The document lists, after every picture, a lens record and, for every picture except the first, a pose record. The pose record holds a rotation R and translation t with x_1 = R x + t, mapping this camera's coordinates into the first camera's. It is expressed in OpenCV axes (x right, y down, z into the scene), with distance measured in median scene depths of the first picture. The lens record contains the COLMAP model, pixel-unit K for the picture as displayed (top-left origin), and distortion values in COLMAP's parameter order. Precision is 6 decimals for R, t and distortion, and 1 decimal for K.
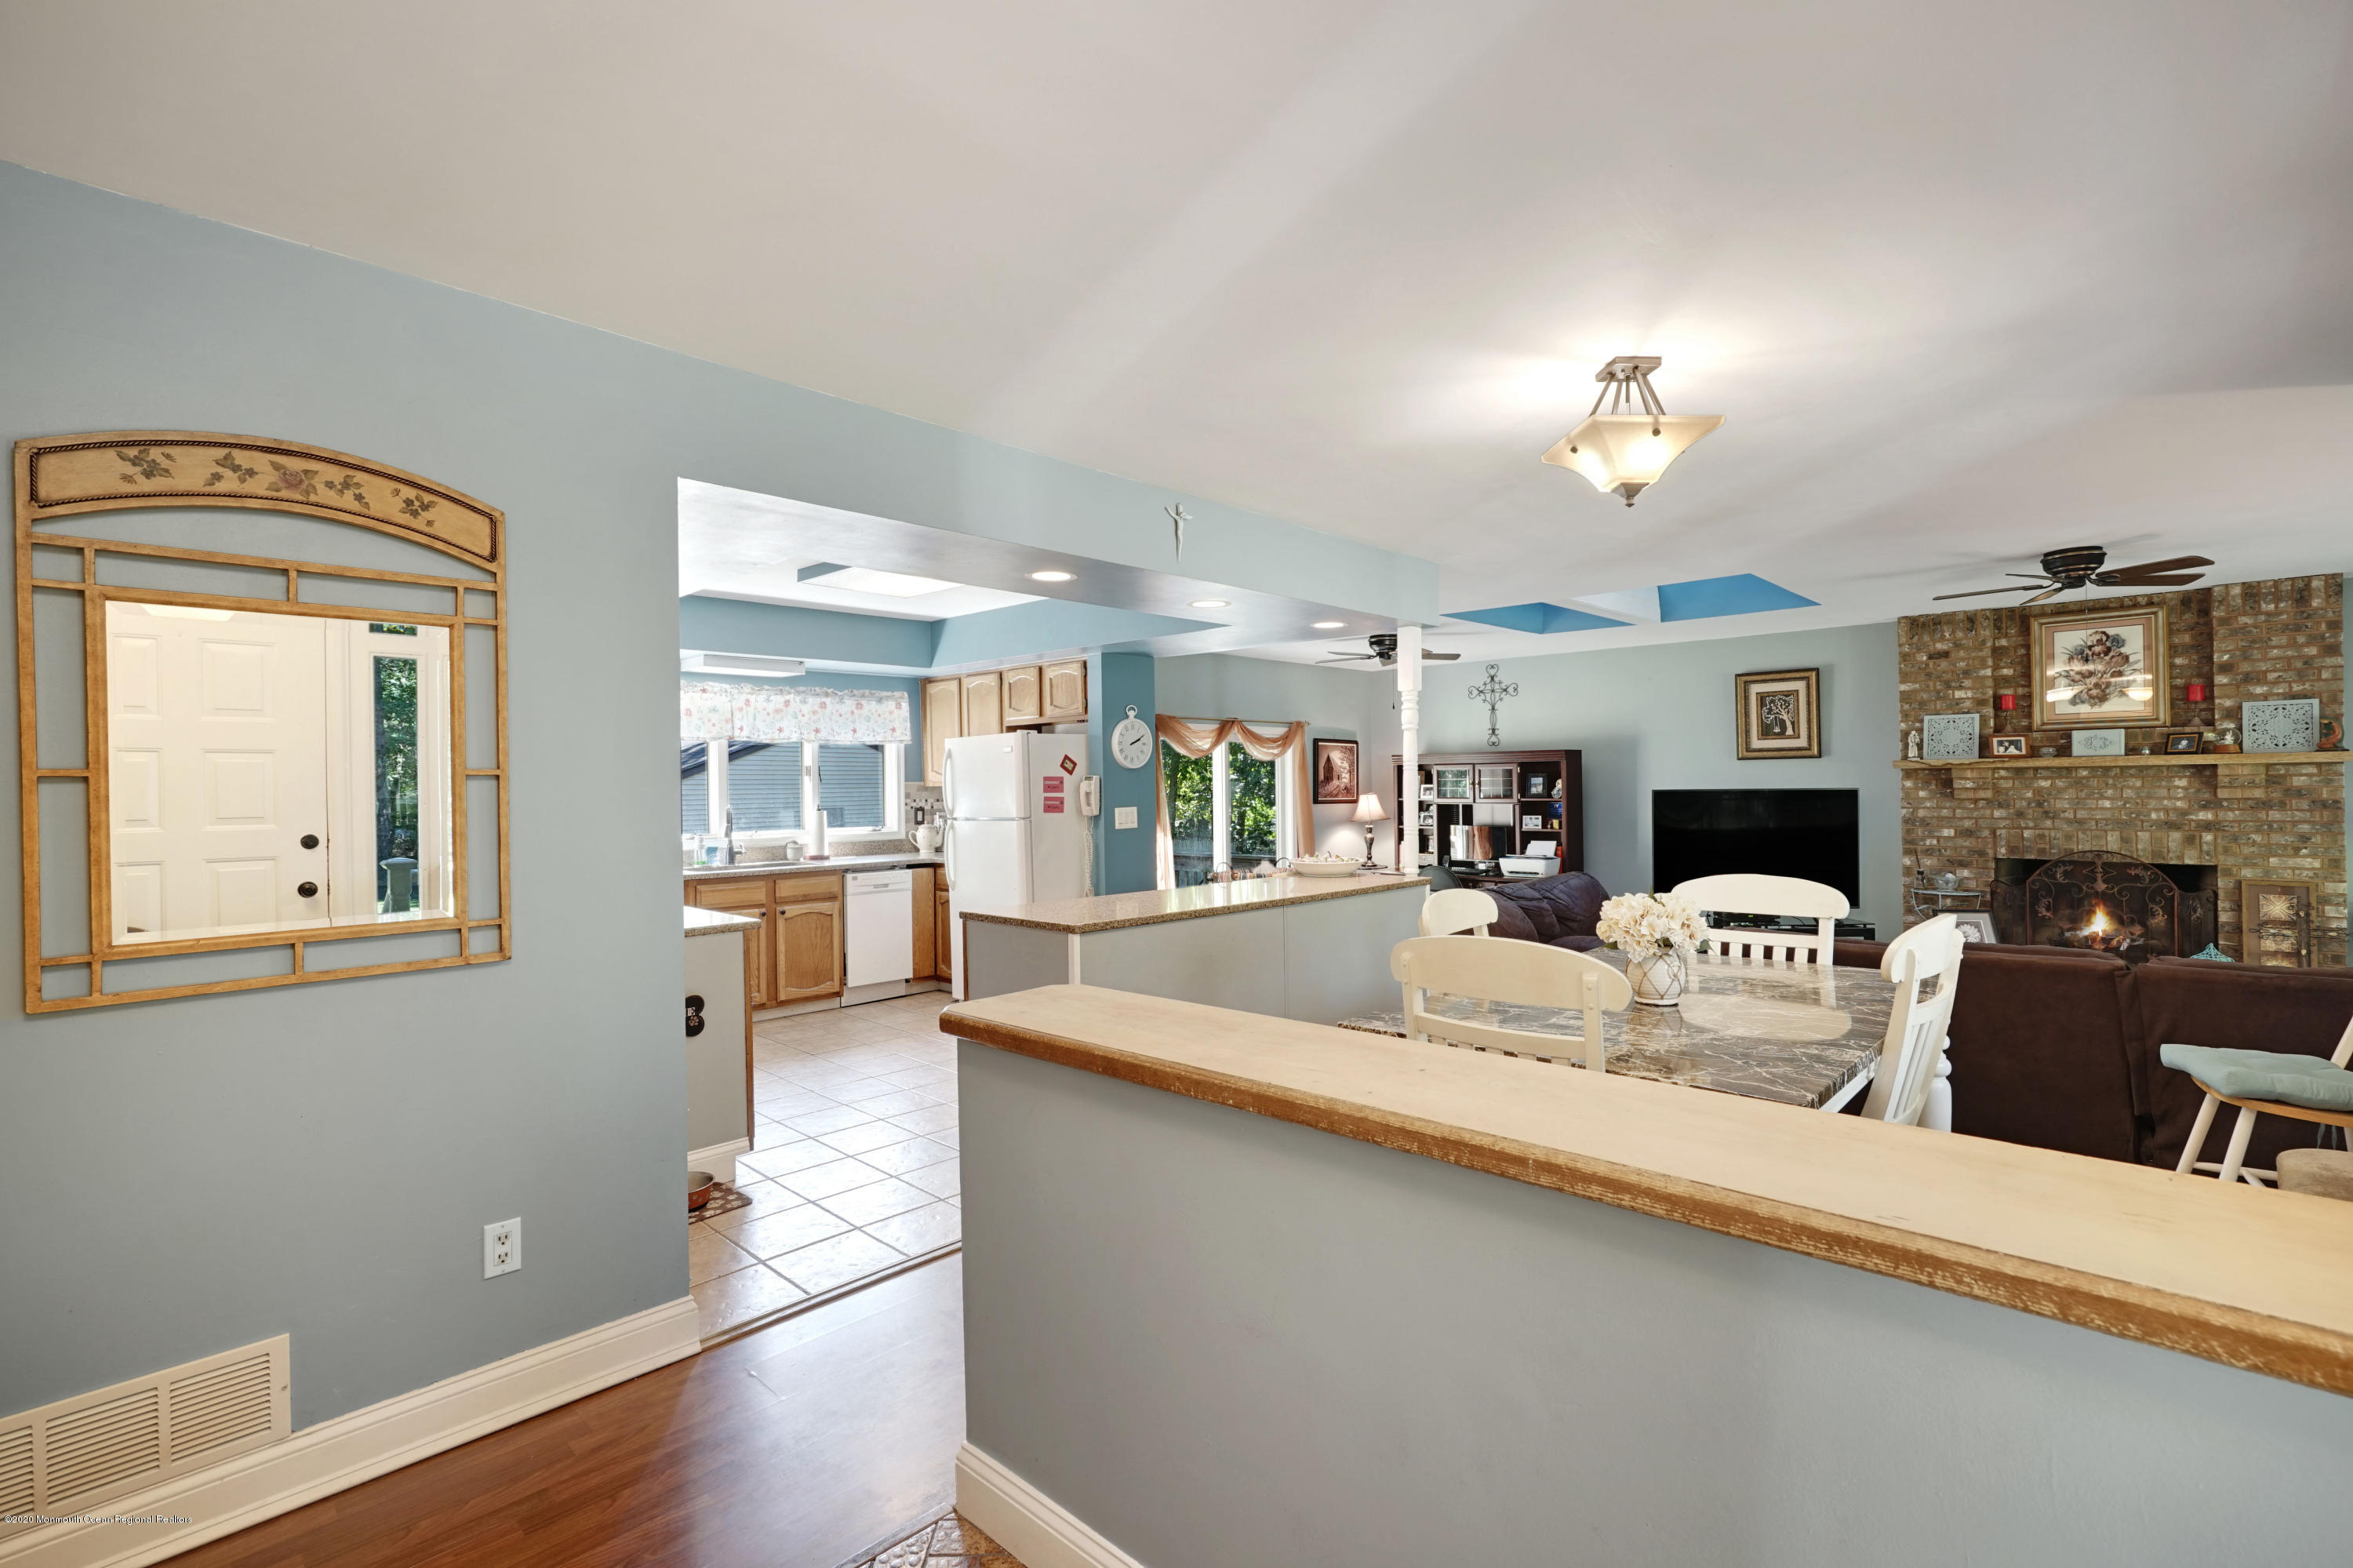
lens RADIAL K [[1060.0, 0, 1184.0], [0, 1060.0, 790.1], [0, 0, 1]] dist [-0.007327, 0.003405]
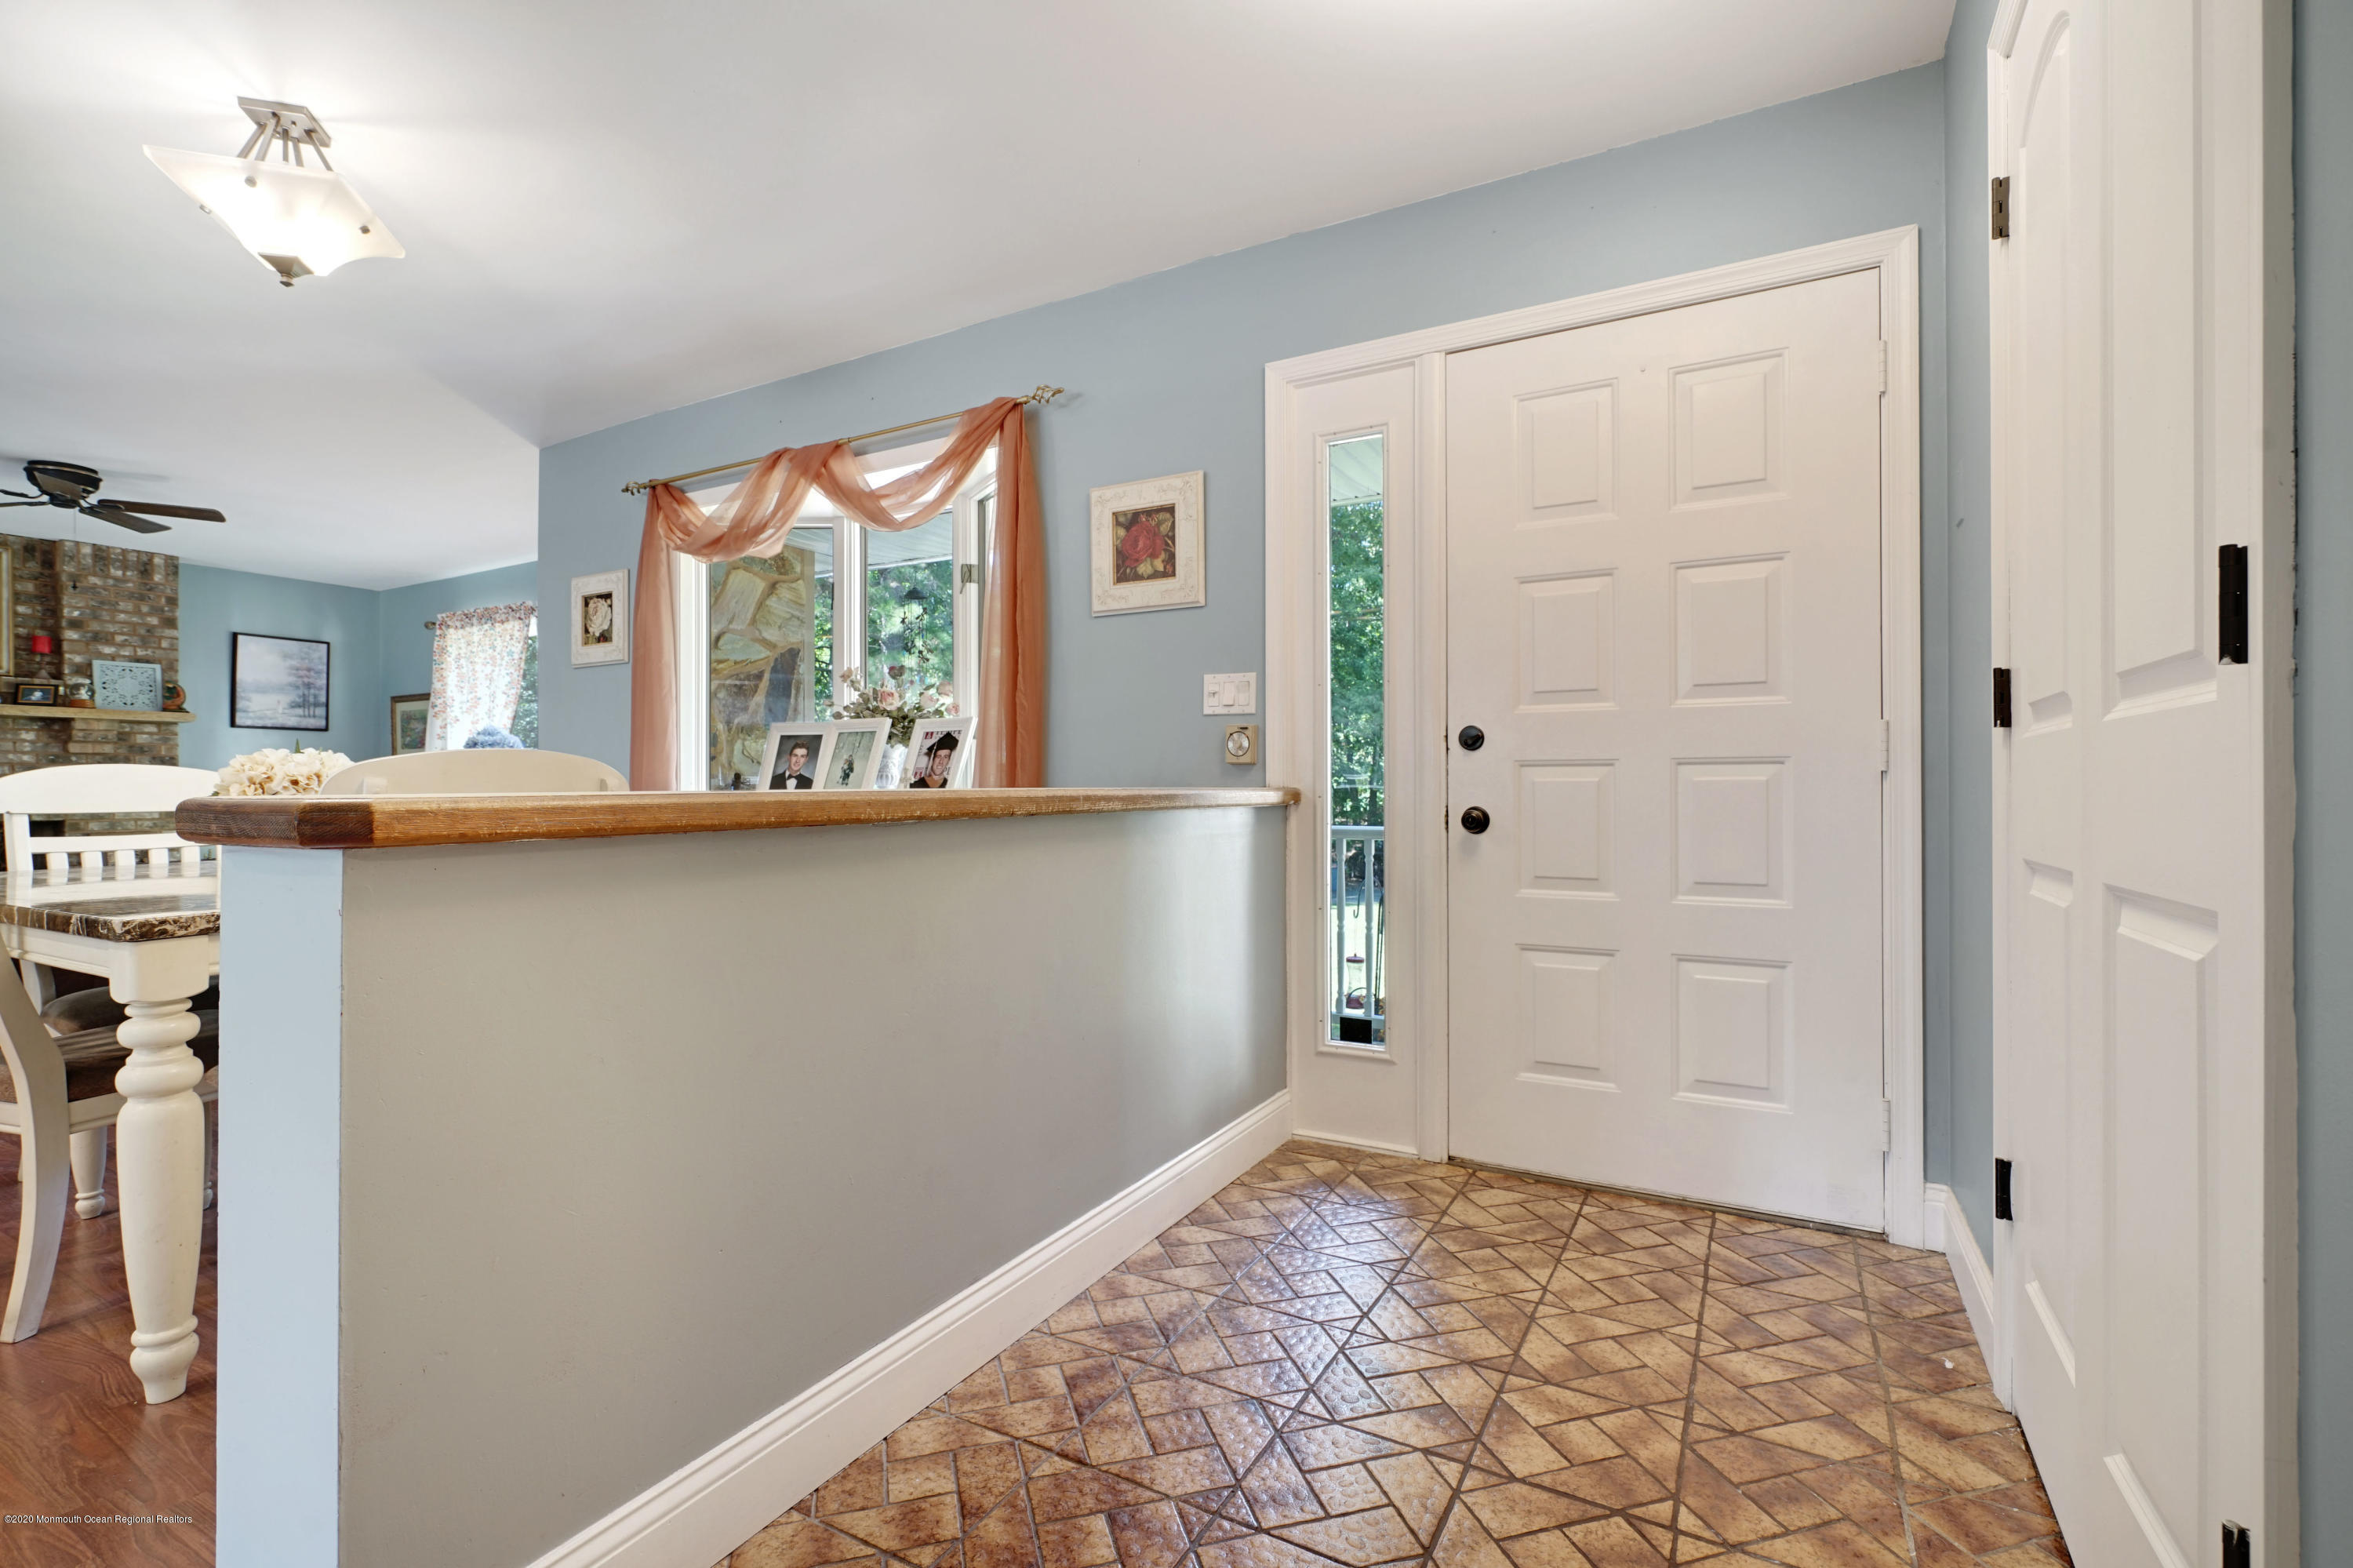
lens RADIAL K [[1060.0, 0, 1163.9], [0, 1060.0, 775.1], [0, 0, 1]] dist [-0.007327, 0.003405]
pose [[-0.248846, 0.024758, 0.968227, -0.218000], [0.011130, 0.999680, -0.022702, 0.056669], [-0.968479, 0.005127, -0.249042, 0.226546]]
